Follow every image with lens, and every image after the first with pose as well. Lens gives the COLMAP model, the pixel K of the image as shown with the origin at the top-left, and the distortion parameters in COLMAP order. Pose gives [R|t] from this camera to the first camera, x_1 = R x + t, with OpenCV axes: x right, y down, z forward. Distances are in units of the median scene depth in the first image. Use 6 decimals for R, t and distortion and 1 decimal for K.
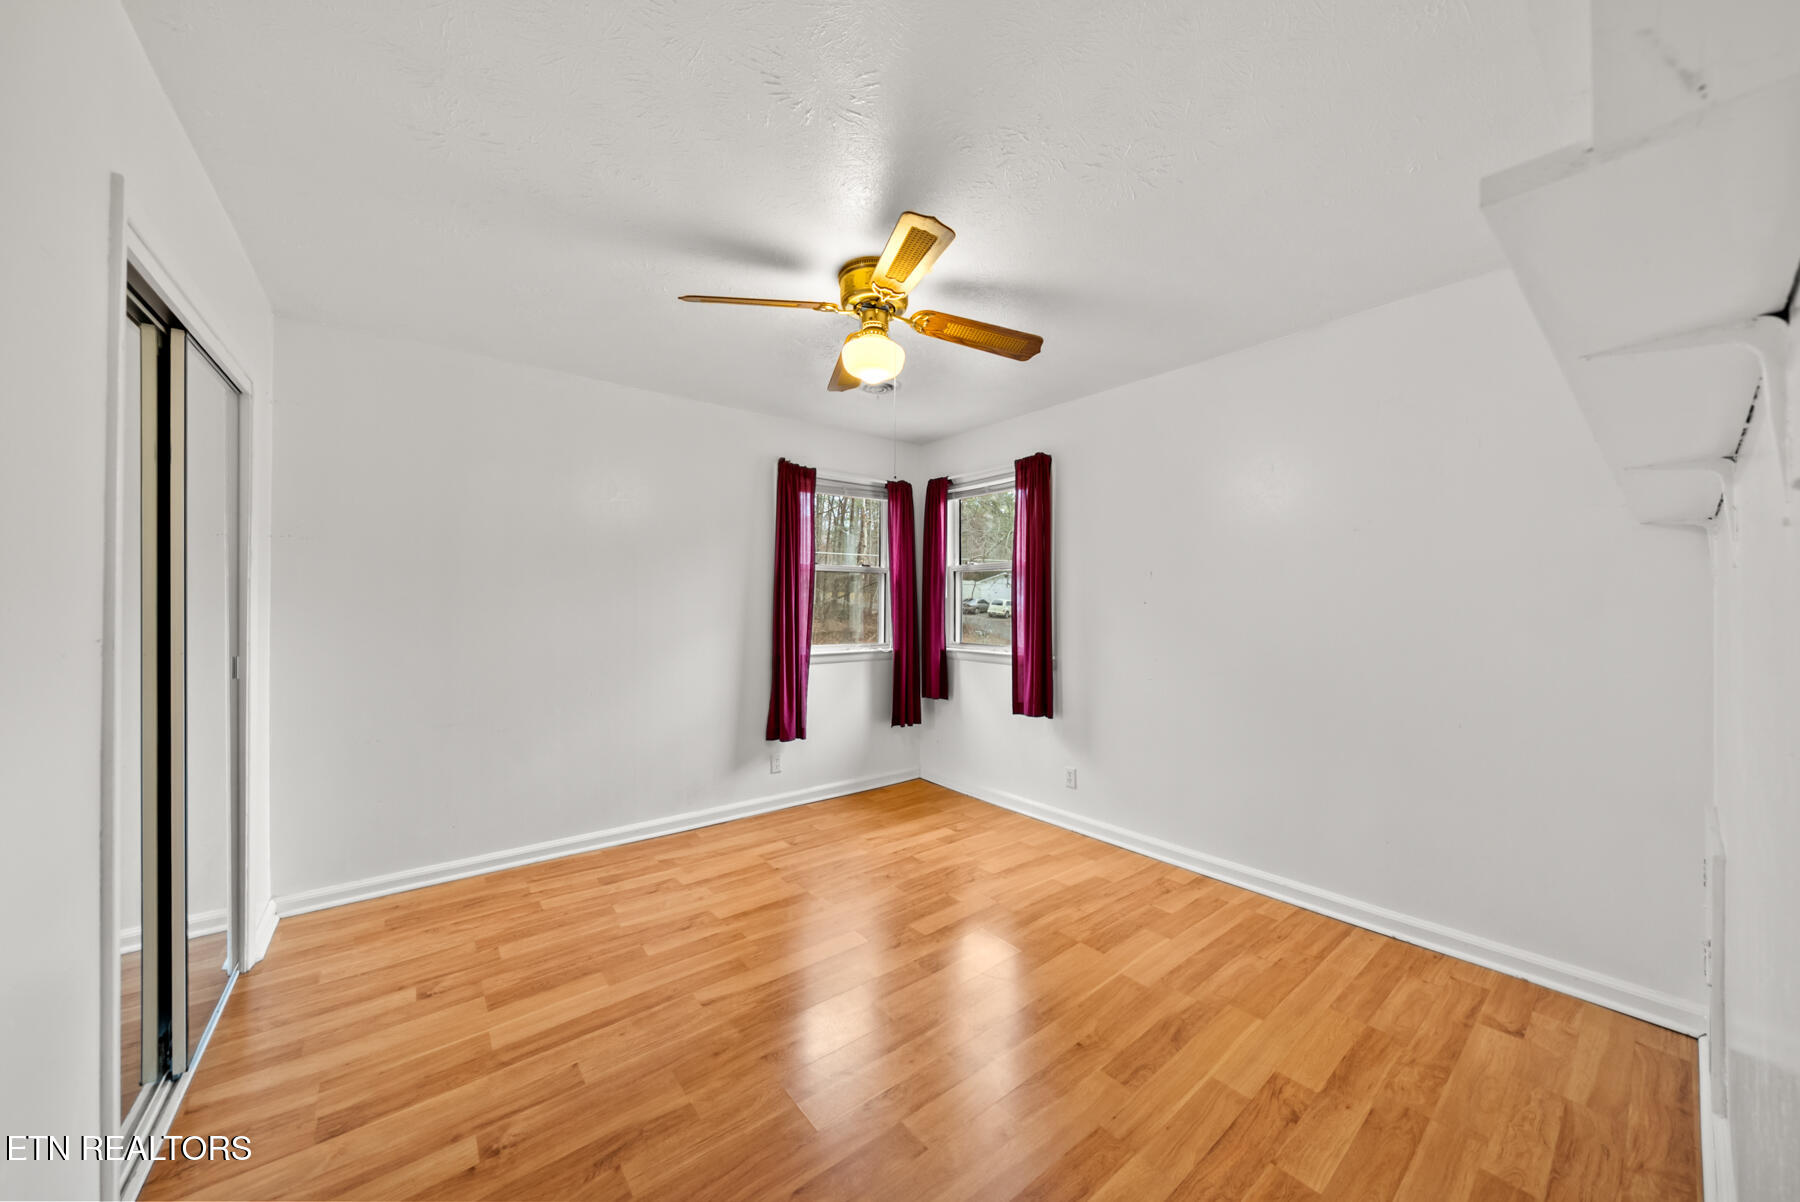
lens RADIAL K [[625.7, 0, 890.2], [0, 625.7, 598.2], [0, 0, 1]] dist [-0.002567, -0.000131]
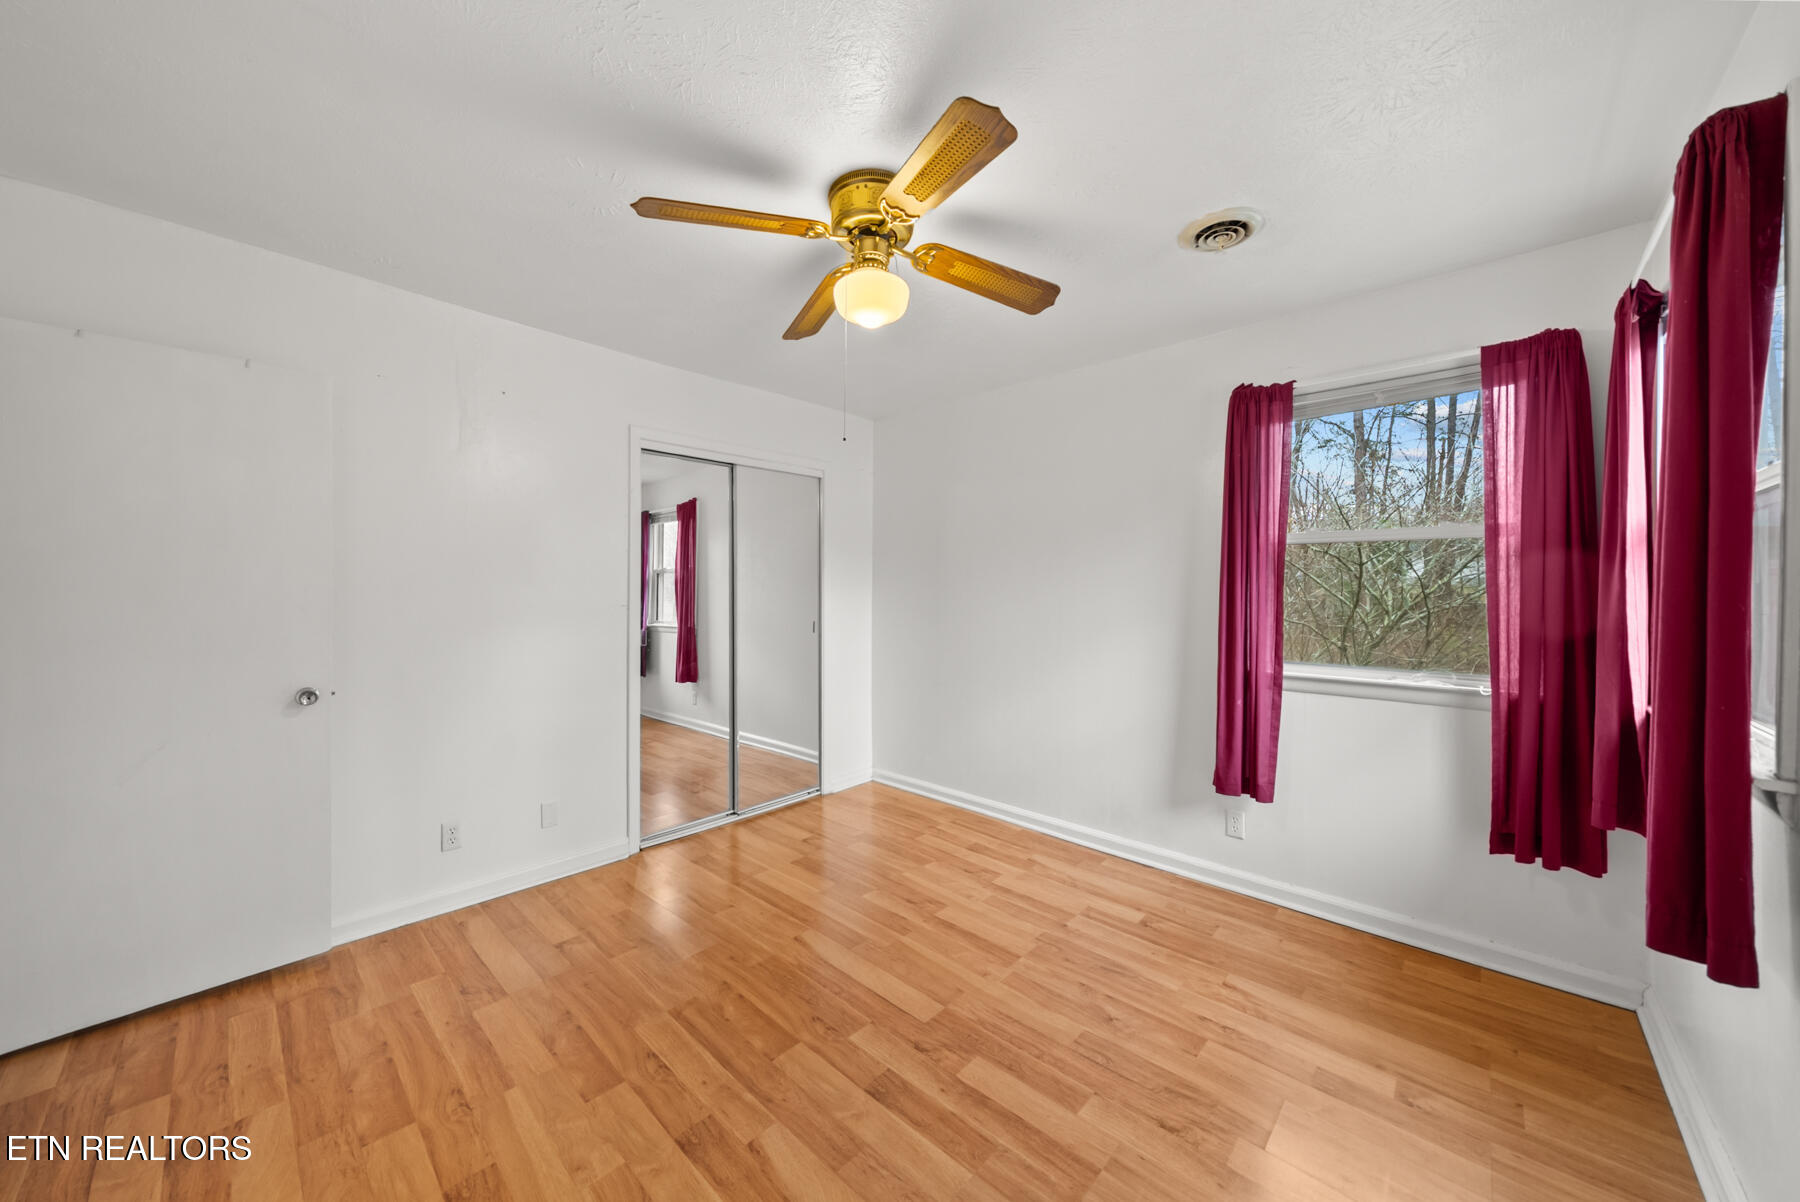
lens RADIAL K [[625.7, 0, 890.2], [0, 625.7, 598.2], [0, 0, 1]] dist [-0.002567, -0.000131]
pose [[0.149748, 0.009634, -0.988677, 0.529378], [0.002593, 0.999945, 0.010137, 0.003223], [0.988721, -0.004082, 0.149715, 0.606688]]
